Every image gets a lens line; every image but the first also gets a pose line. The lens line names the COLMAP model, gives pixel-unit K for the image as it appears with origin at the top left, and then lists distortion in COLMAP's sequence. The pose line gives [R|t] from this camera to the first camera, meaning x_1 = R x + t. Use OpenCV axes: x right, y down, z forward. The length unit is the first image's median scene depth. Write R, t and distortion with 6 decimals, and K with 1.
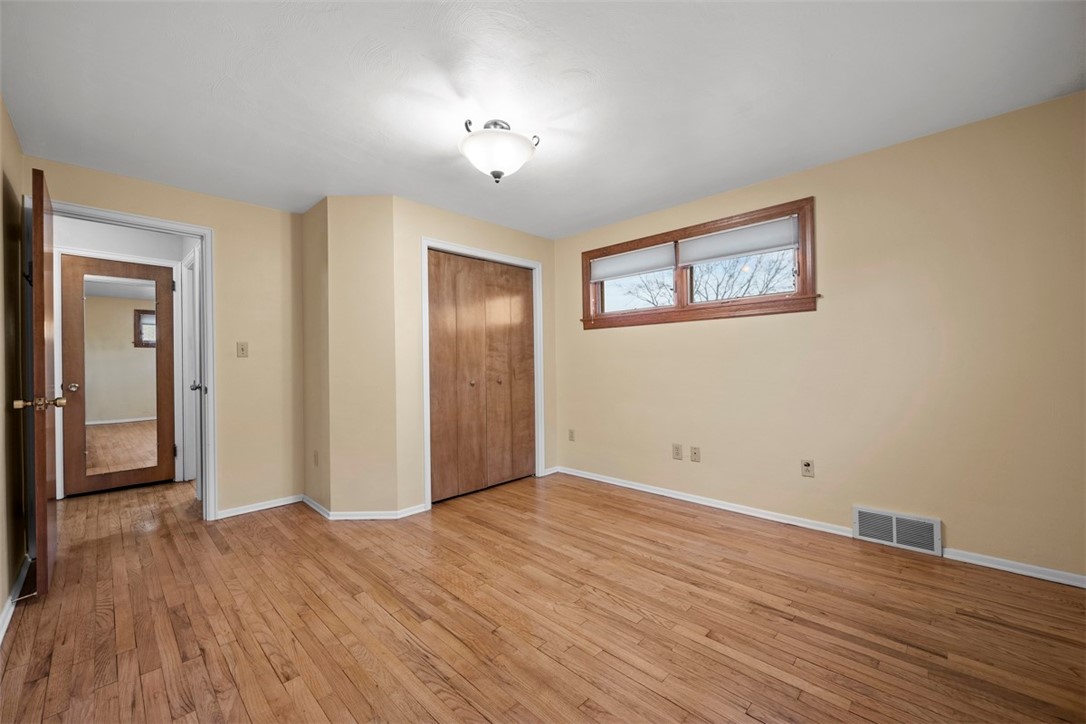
lens RADIAL K [[437.6, 0, 537.8], [0, 437.6, 359.6], [0, 0, 1]] dist [-0.001766, -0.000247]
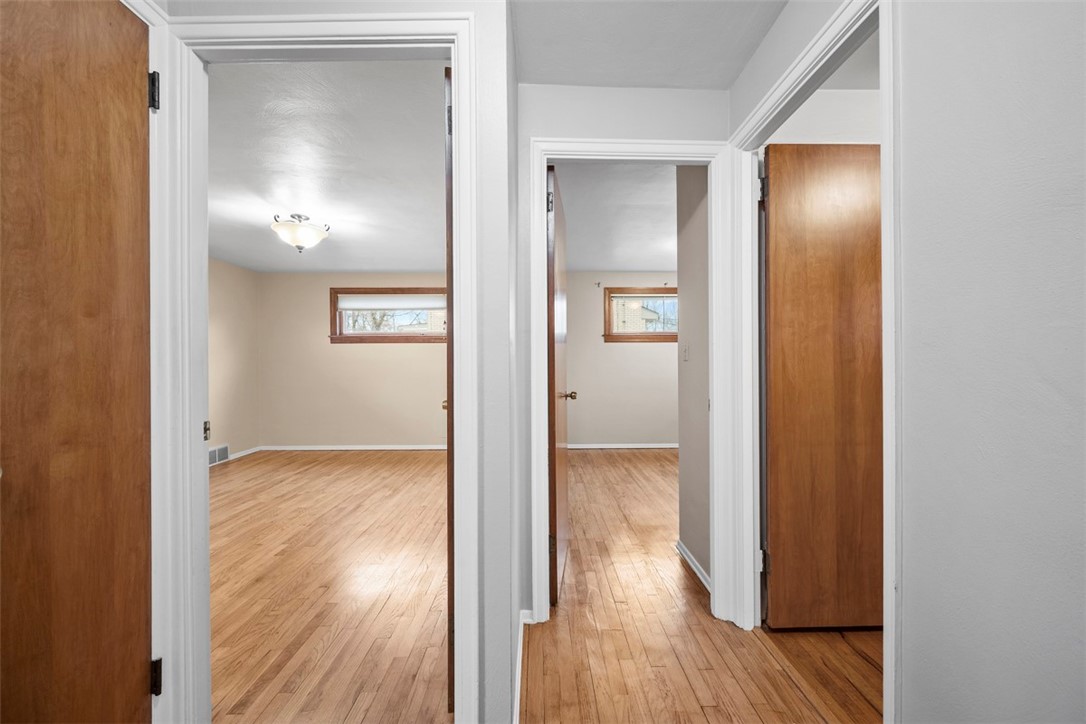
lens RADIAL K [[427.3, 0, 544.2], [0, 427.3, 363.6], [0, 0, 1]] dist [-0.003235, -0.000499]
pose [[-0.715560, 0.015280, 0.698384, -1.644185], [0.007039, 0.999868, -0.014664, 0.005351], [-0.698516, -0.005577, -0.715573, 1.362924]]
